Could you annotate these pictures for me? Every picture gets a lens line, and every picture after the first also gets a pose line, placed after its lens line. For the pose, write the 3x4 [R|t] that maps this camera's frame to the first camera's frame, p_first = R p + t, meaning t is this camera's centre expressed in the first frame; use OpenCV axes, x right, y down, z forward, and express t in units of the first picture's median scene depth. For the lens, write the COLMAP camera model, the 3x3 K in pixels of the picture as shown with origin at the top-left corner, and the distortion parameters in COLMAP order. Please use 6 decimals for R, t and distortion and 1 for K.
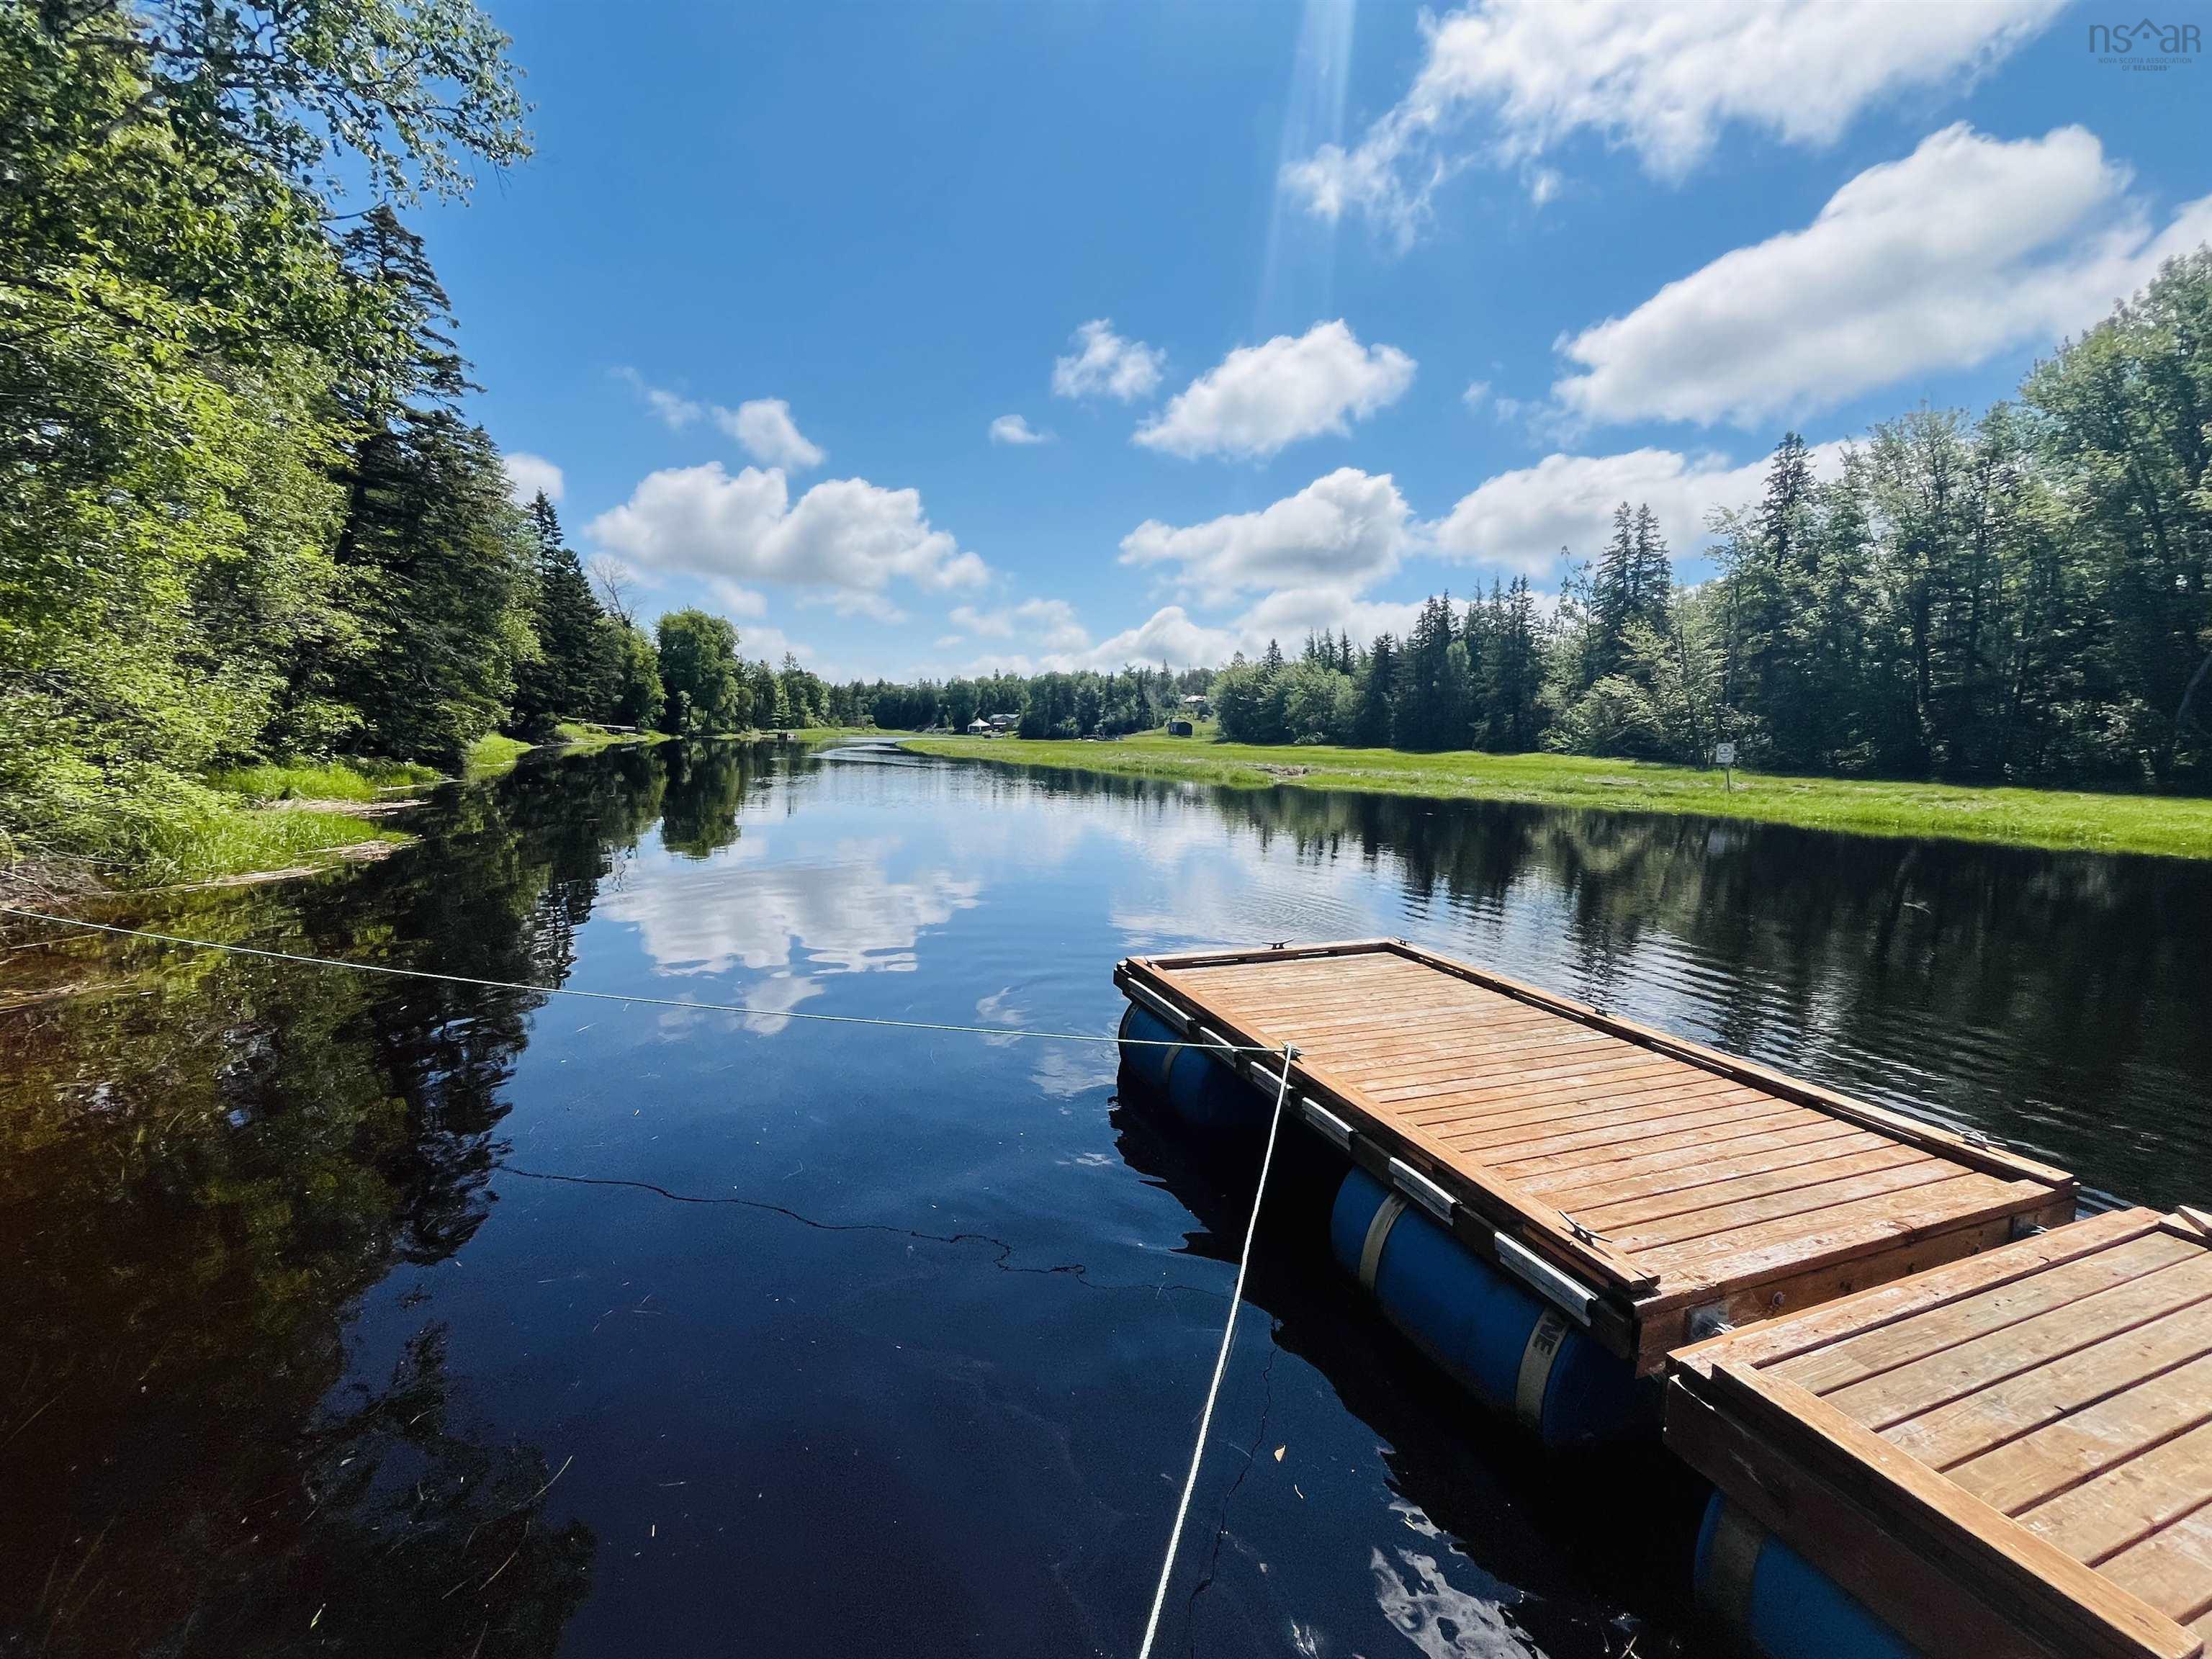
lens RADIAL K [[900.7, 0, 1102.7], [0, 900.7, 827.6], [0, 0, 1]] dist [-0.001748, -0.000042]
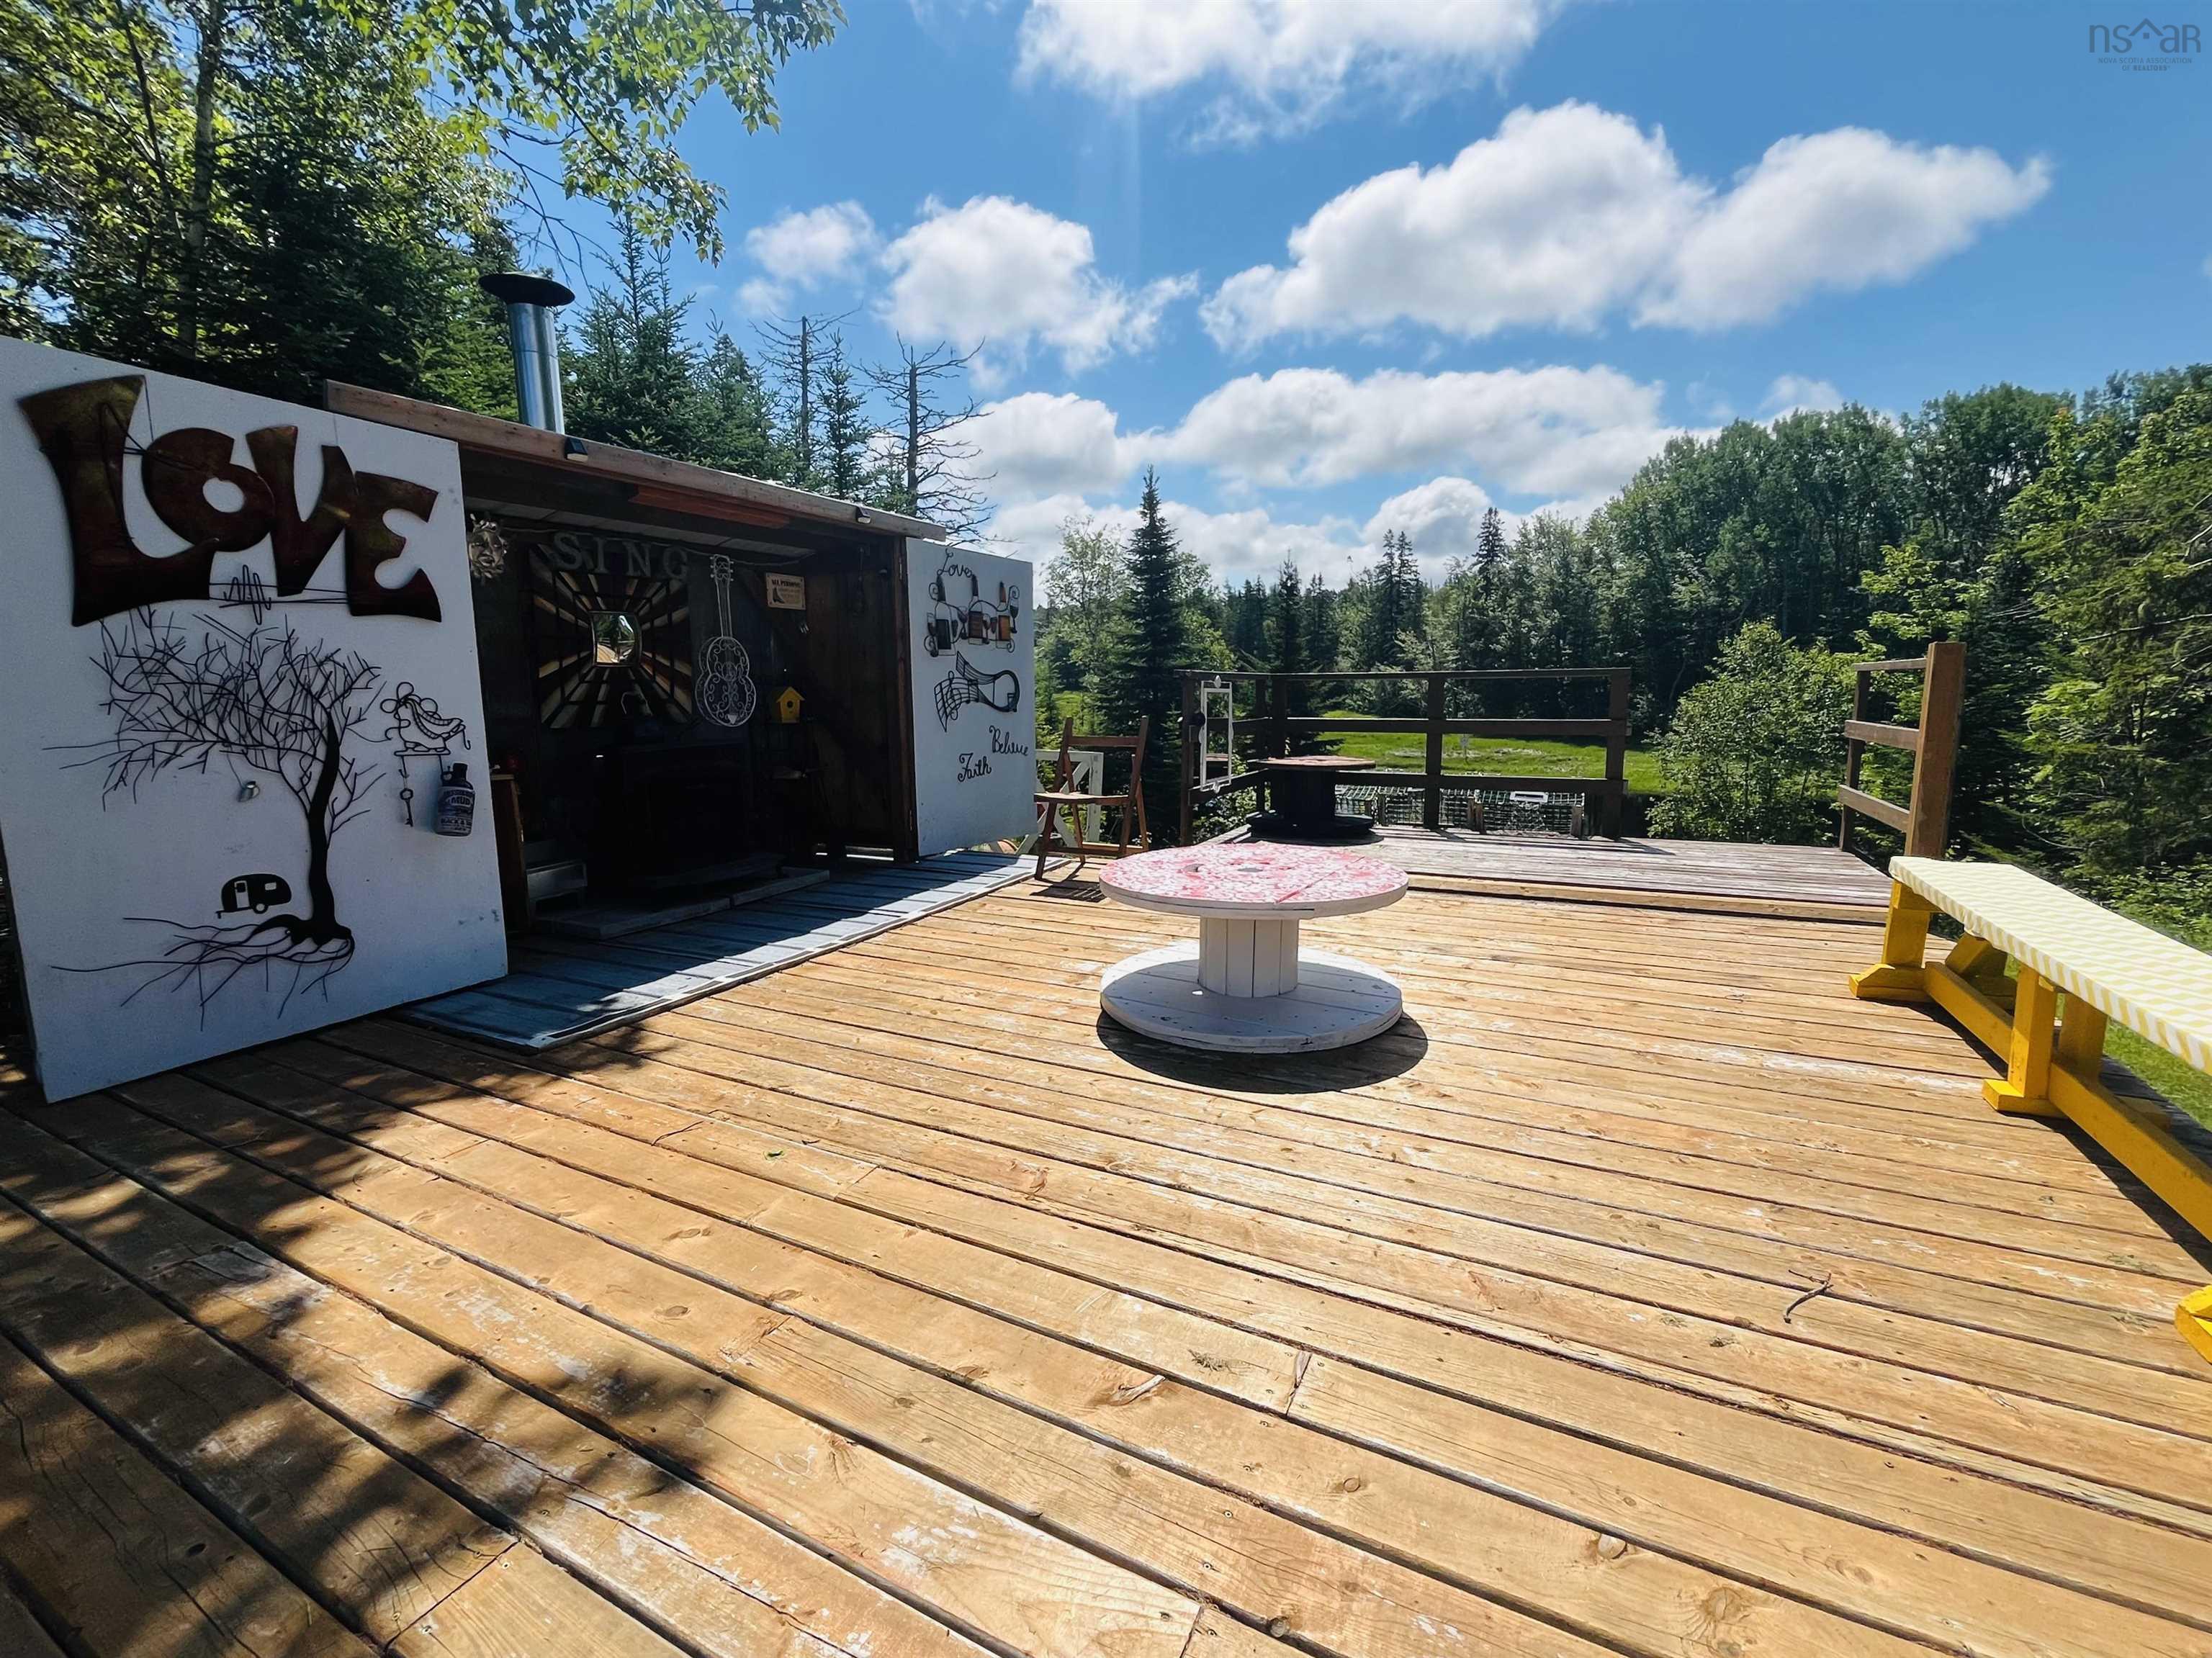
lens RADIAL K [[944.3, 0, 1101.0], [0, 944.3, 823.6], [0, 0, 1]] dist [-0.002348, -0.000057]
pose [[0.966268, -0.070289, 0.247760, -0.321803], [0.051757, 0.995407, 0.080540, -0.059358], [-0.252283, -0.065000, 0.965468, -0.430600]]
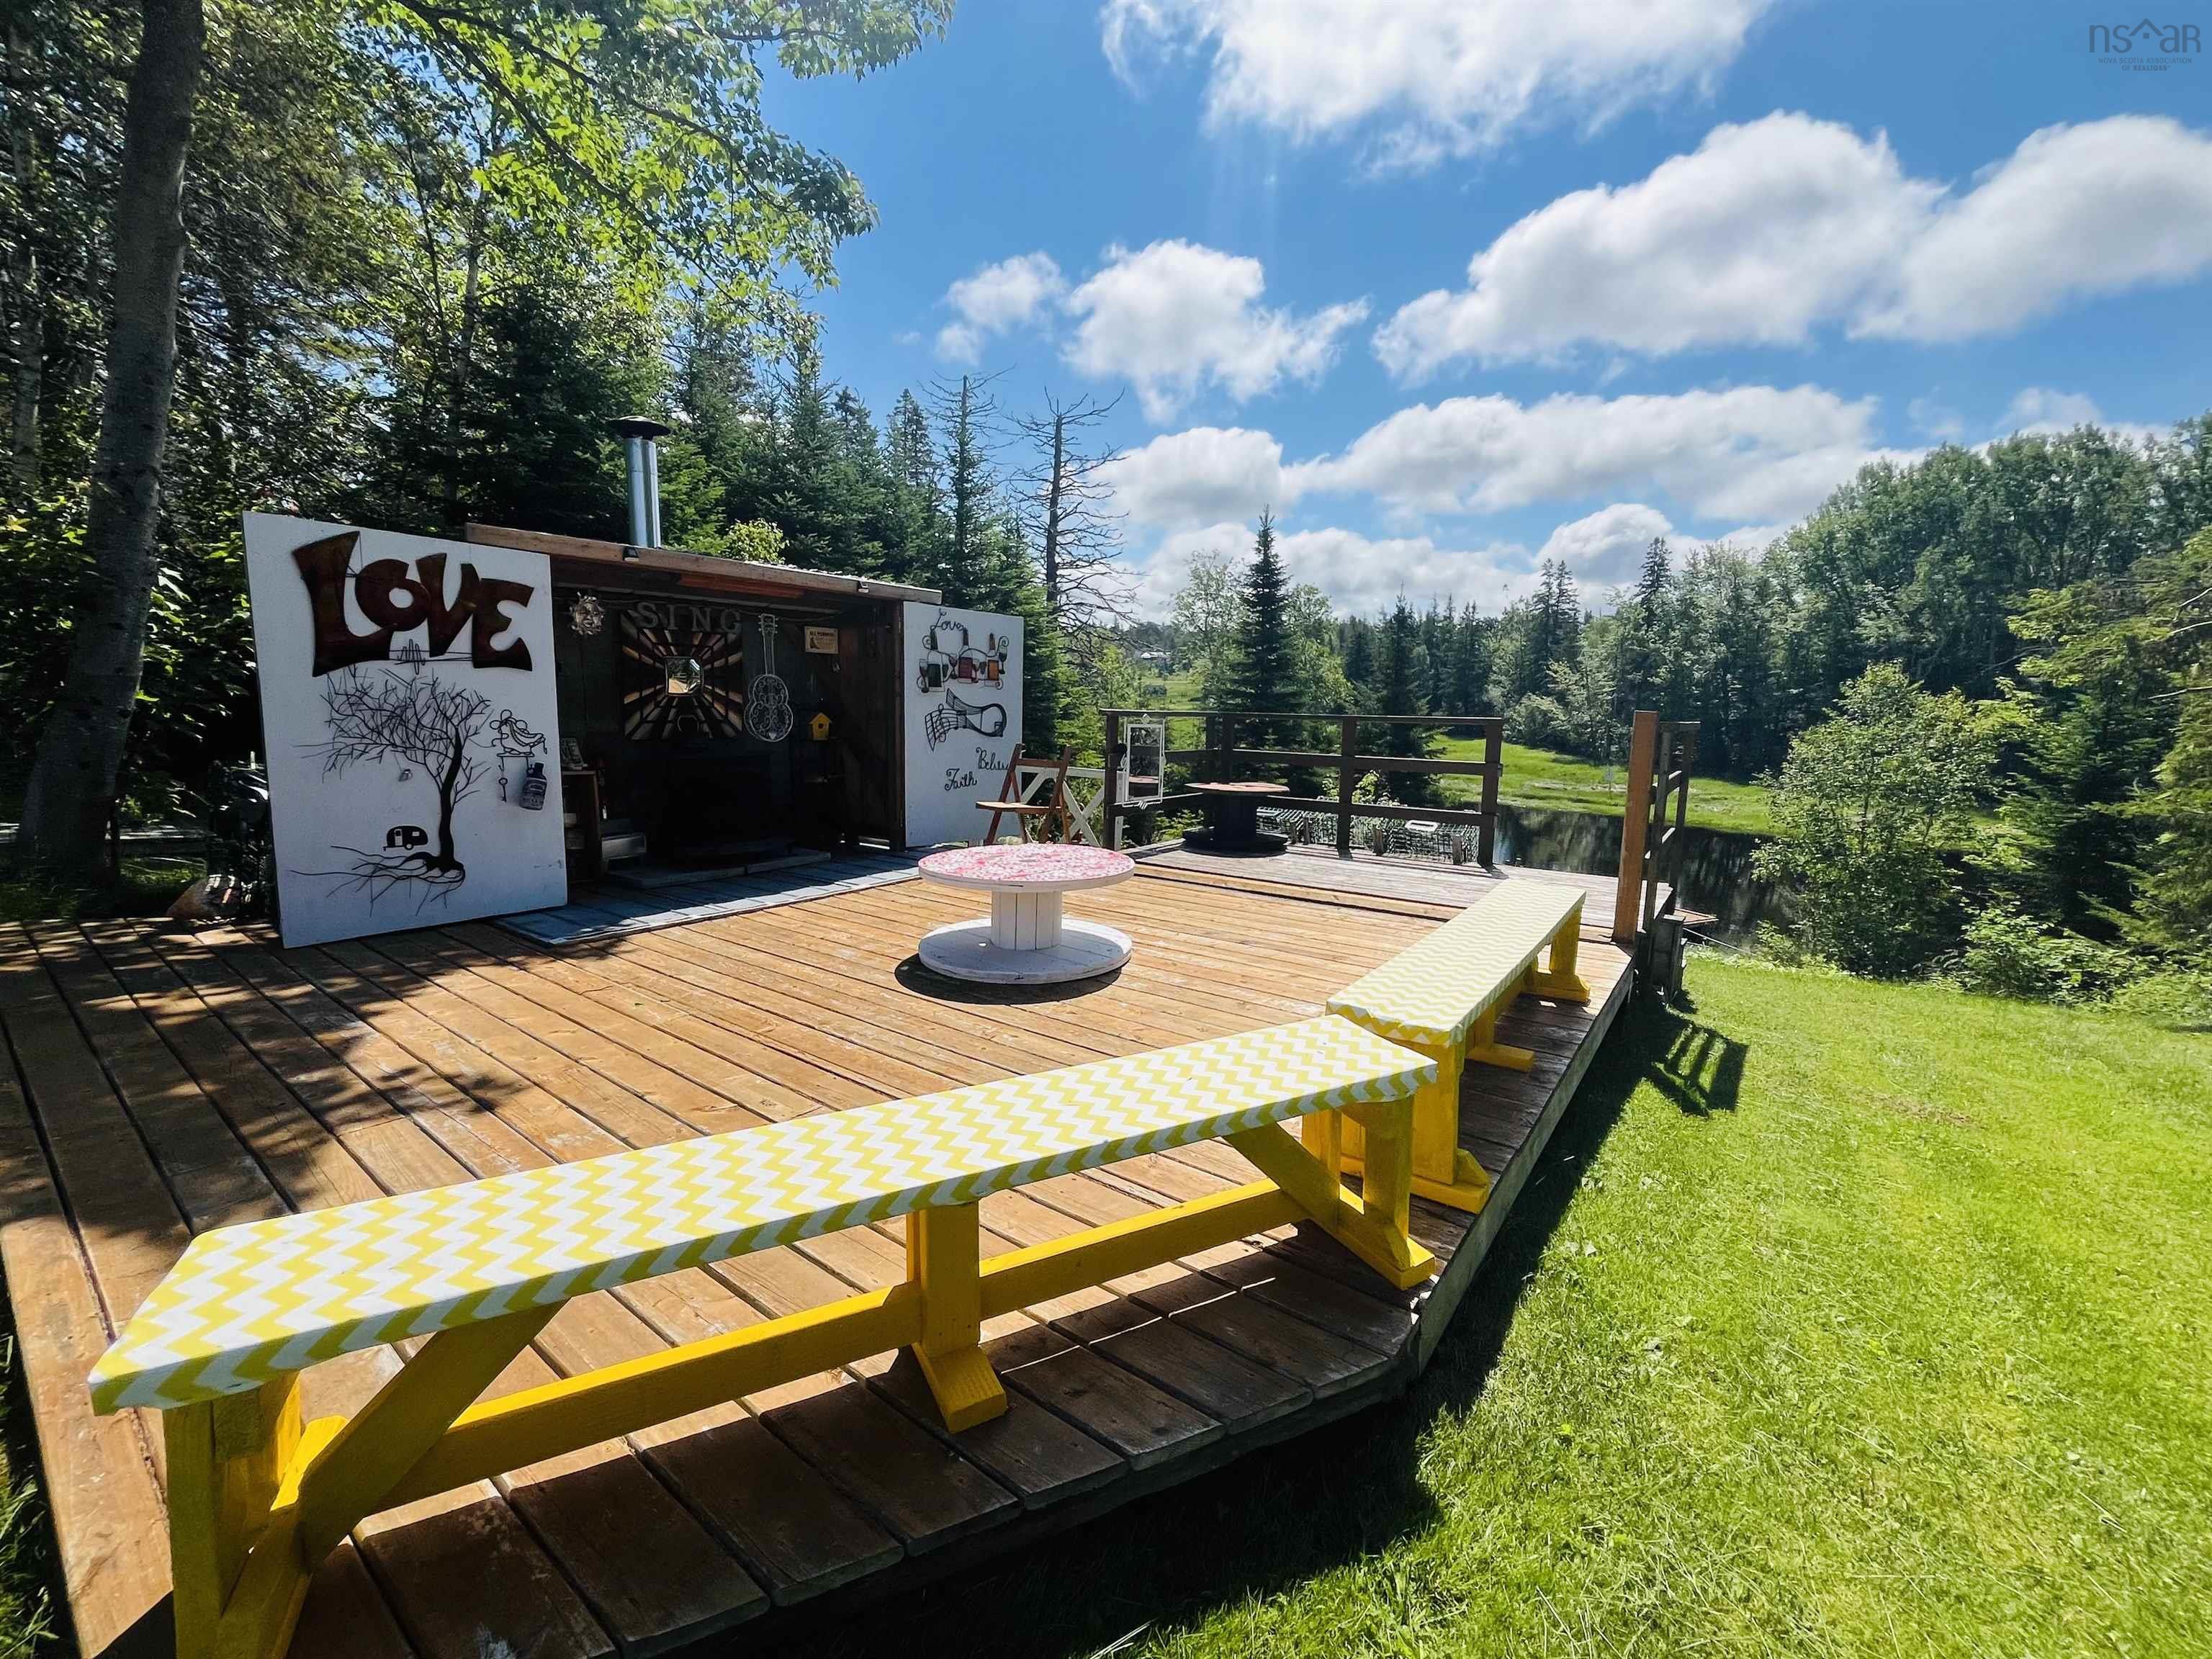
lens RADIAL K [[905.1, 0, 1100.7], [0, 905.1, 824.8], [0, 0, 1]] dist [-0.002000, -0.000354]
pose [[0.996122, -0.016671, 0.086388, -0.302733], [0.011251, 0.997960, 0.062850, -0.059337], [-0.087260, -0.061634, 0.994277, -0.451301]]
